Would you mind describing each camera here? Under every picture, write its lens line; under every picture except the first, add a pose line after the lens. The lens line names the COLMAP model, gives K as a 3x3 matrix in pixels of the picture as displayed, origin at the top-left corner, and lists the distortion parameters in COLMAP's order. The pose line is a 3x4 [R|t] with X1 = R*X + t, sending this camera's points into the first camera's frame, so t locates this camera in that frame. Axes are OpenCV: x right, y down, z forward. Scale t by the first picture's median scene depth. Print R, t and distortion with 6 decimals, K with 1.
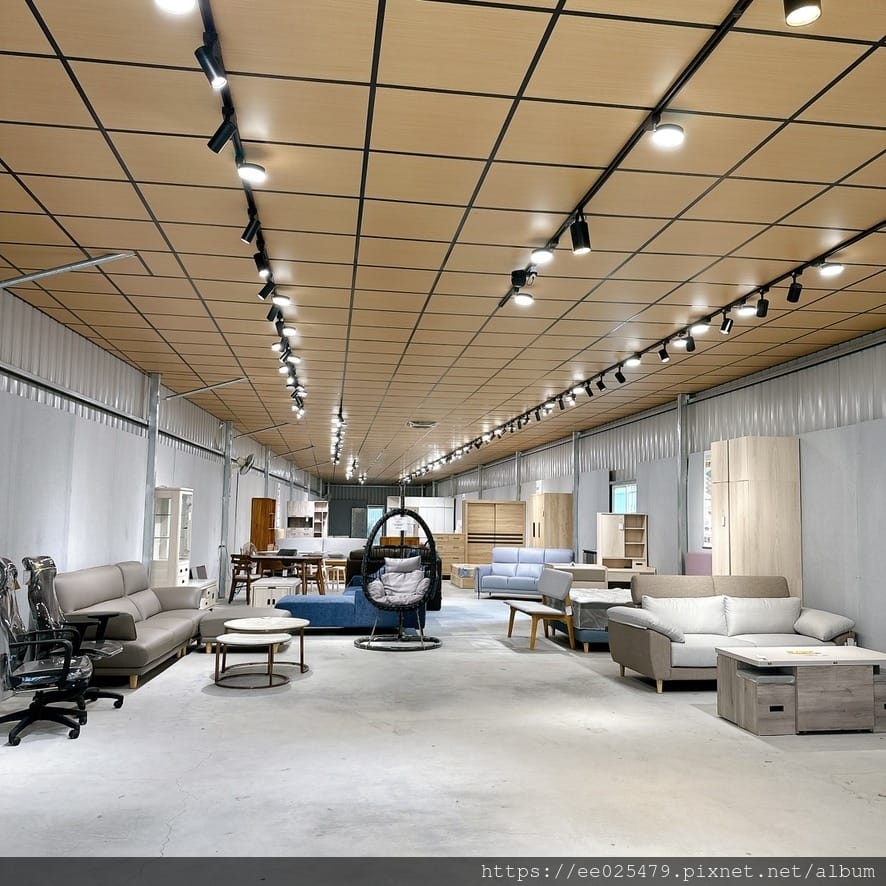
lens RADIAL K [[852.5, 0, 446.5], [0, 852.5, 446.0], [0, 0, 1]] dist [0.004286, -0.000517]
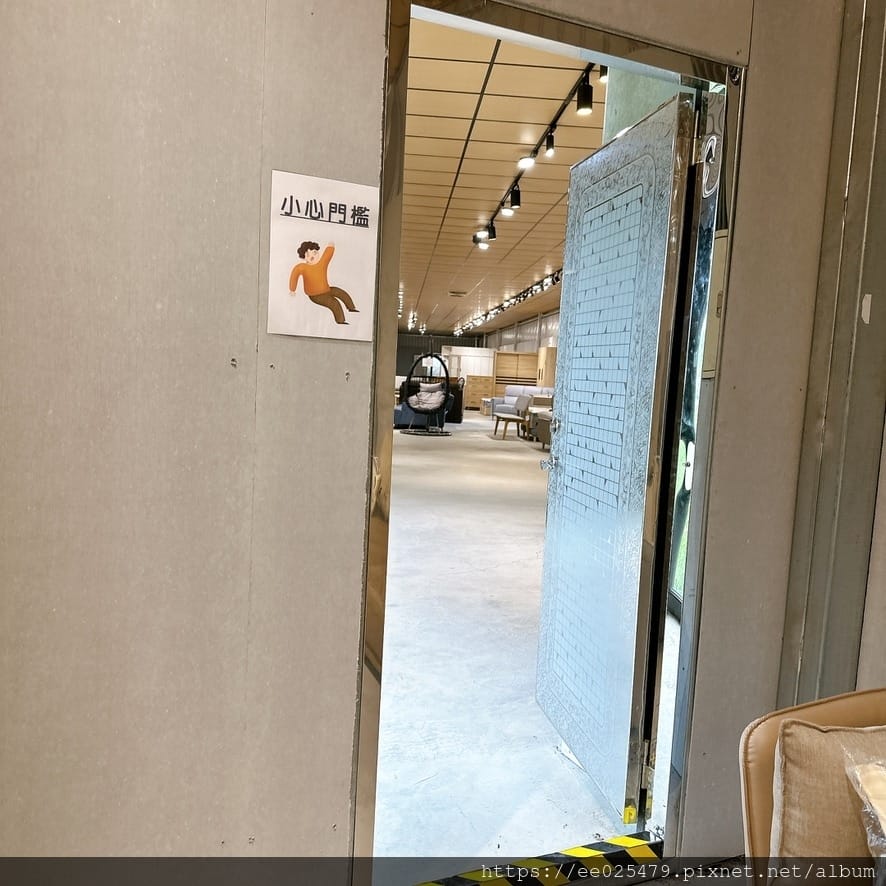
lens RADIAL K [[852.5, 0, 446.5], [0, 852.5, 446.0], [0, 0, 1]] dist [0.004286, -0.000517]
pose [[0.996230, 0.045142, -0.074087, 0.061948], [-0.031589, 0.984088, 0.174849, -0.021525], [0.080801, -0.171850, 0.981804, -0.364267]]
